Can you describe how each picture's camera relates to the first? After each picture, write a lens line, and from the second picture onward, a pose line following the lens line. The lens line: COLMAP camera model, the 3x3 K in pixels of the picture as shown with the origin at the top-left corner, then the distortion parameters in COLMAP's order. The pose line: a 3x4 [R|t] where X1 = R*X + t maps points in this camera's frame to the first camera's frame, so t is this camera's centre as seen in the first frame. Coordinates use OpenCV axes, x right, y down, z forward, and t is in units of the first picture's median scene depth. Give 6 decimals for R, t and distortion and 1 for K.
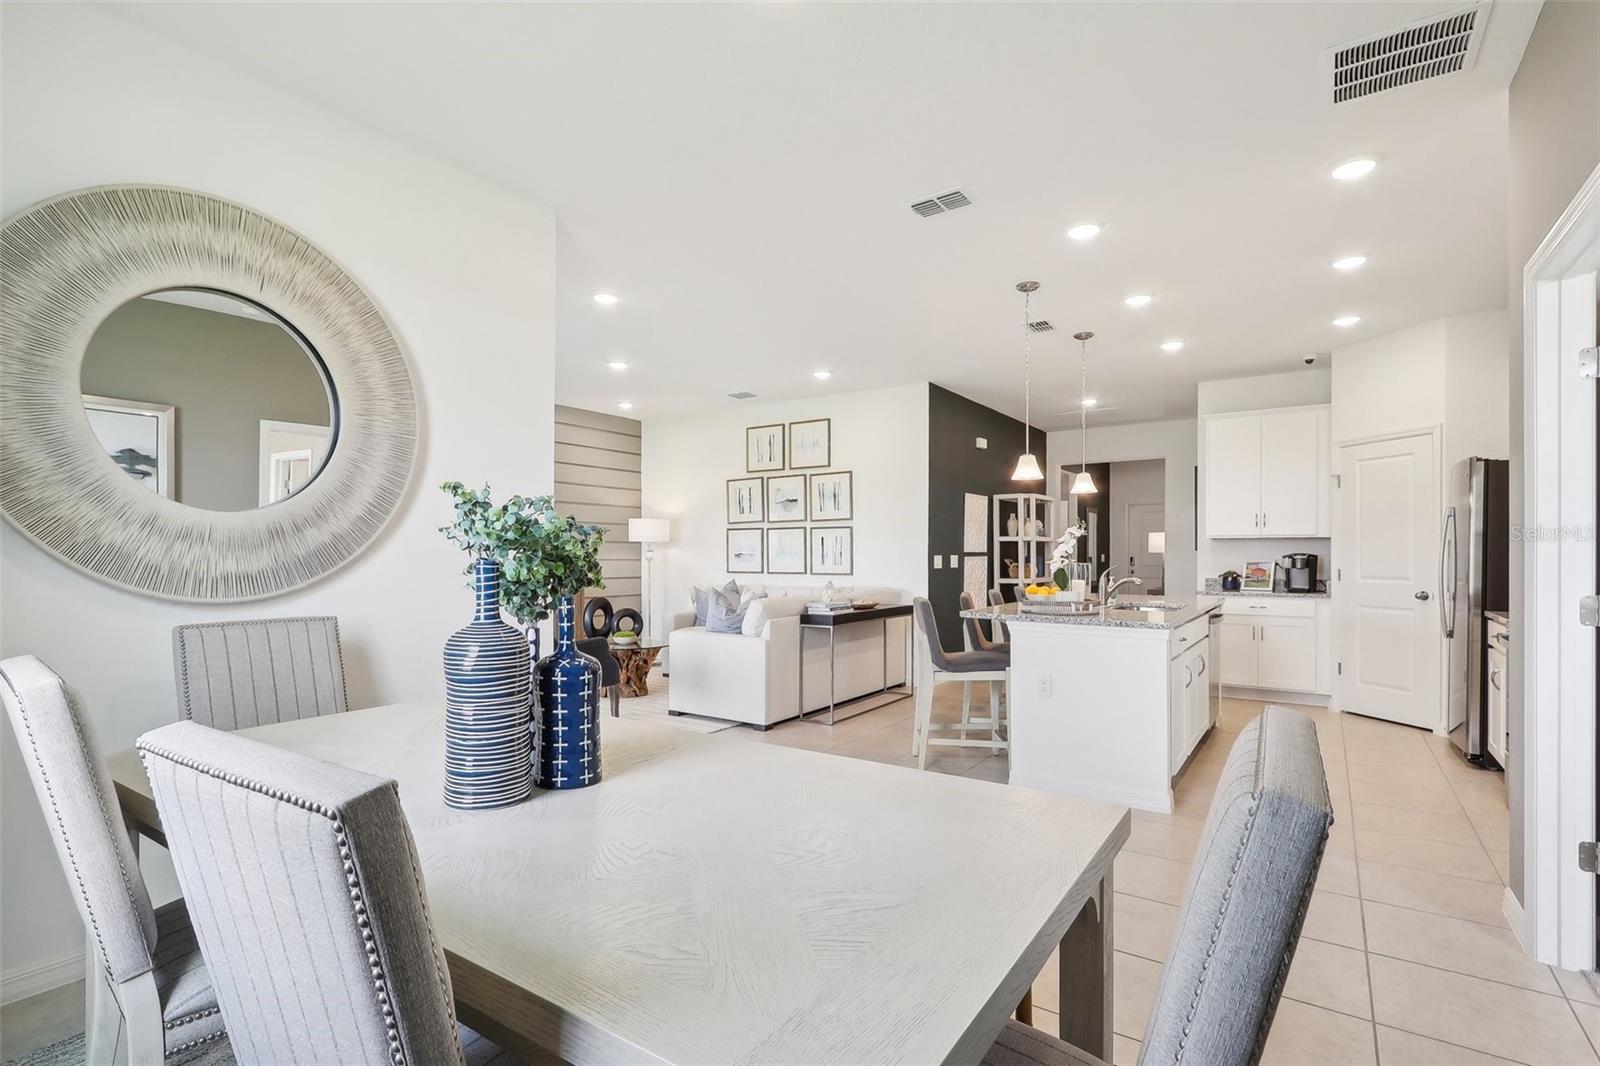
lens RADIAL K [[754.7, 0, 799.0], [0, 754.7, 561.4], [0, 0, 1]] dist [-0.001050, -0.000174]
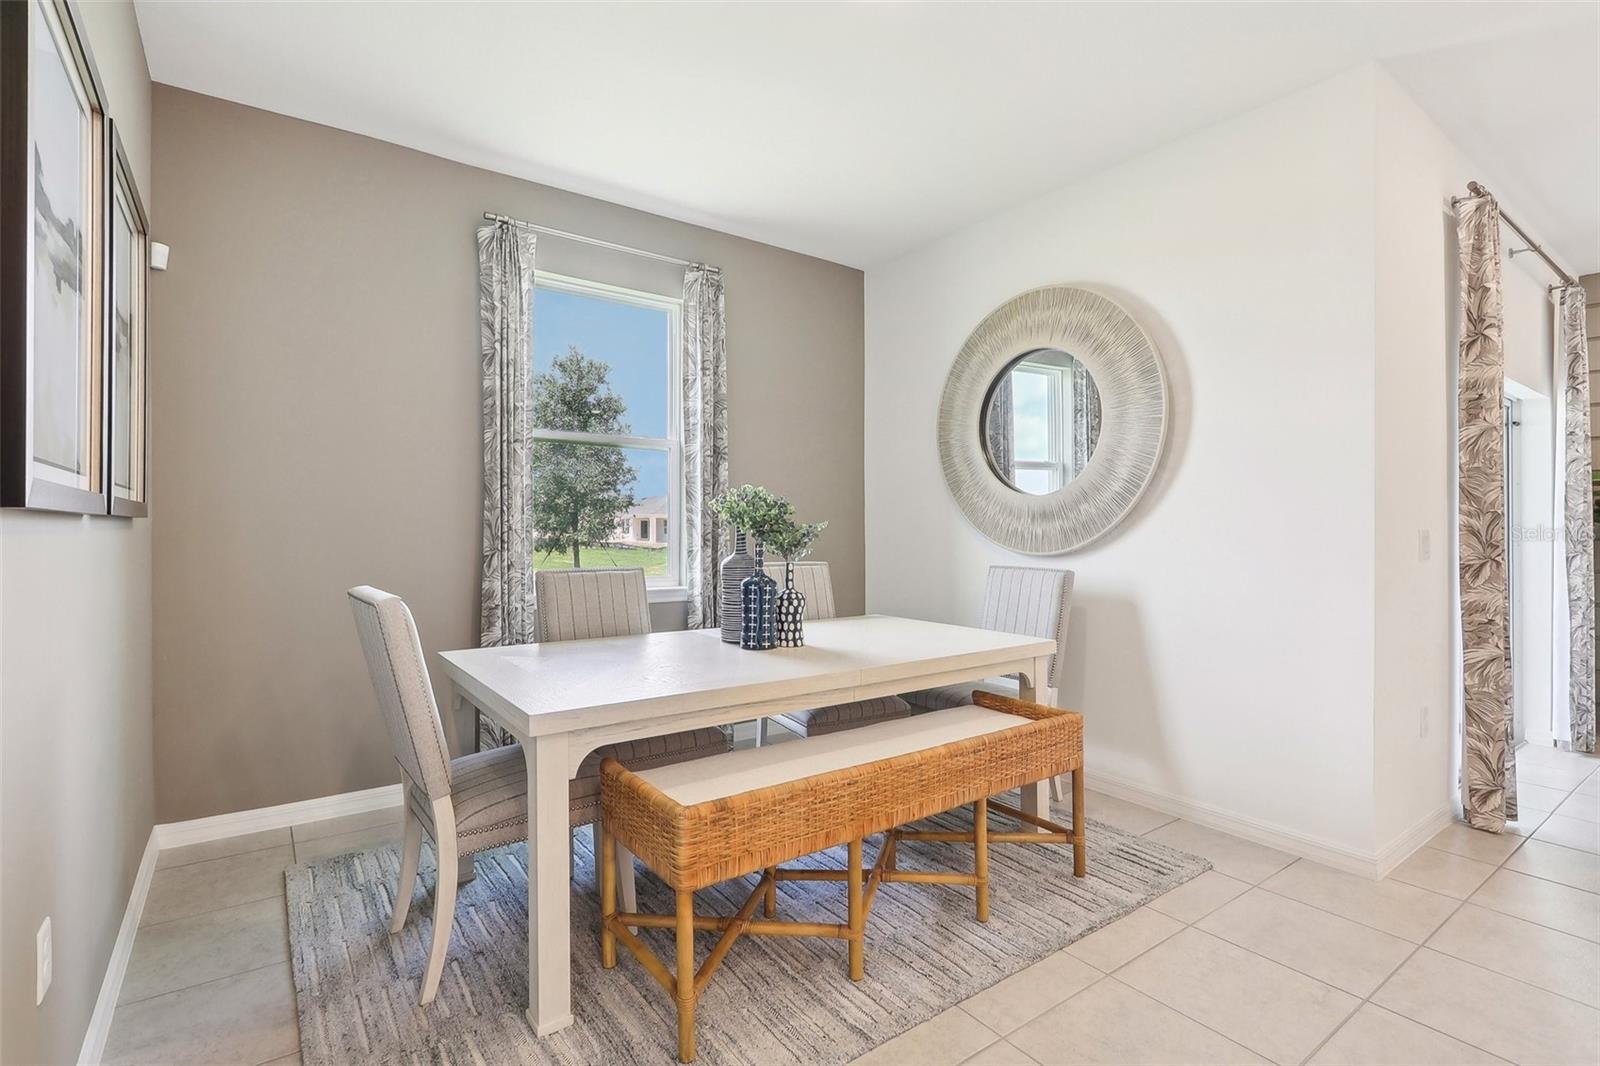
lens RADIAL K [[758.7, 0, 800.0], [0, 758.7, 533.0], [0, 0, 1]] dist [-0.000747, -0.000188]
pose [[-0.333183, 0.002561, -0.942859, 0.480607], [-0.012489, 0.999897, 0.007130, 0.003414], [0.942779, 0.014151, -0.333117, 0.605495]]
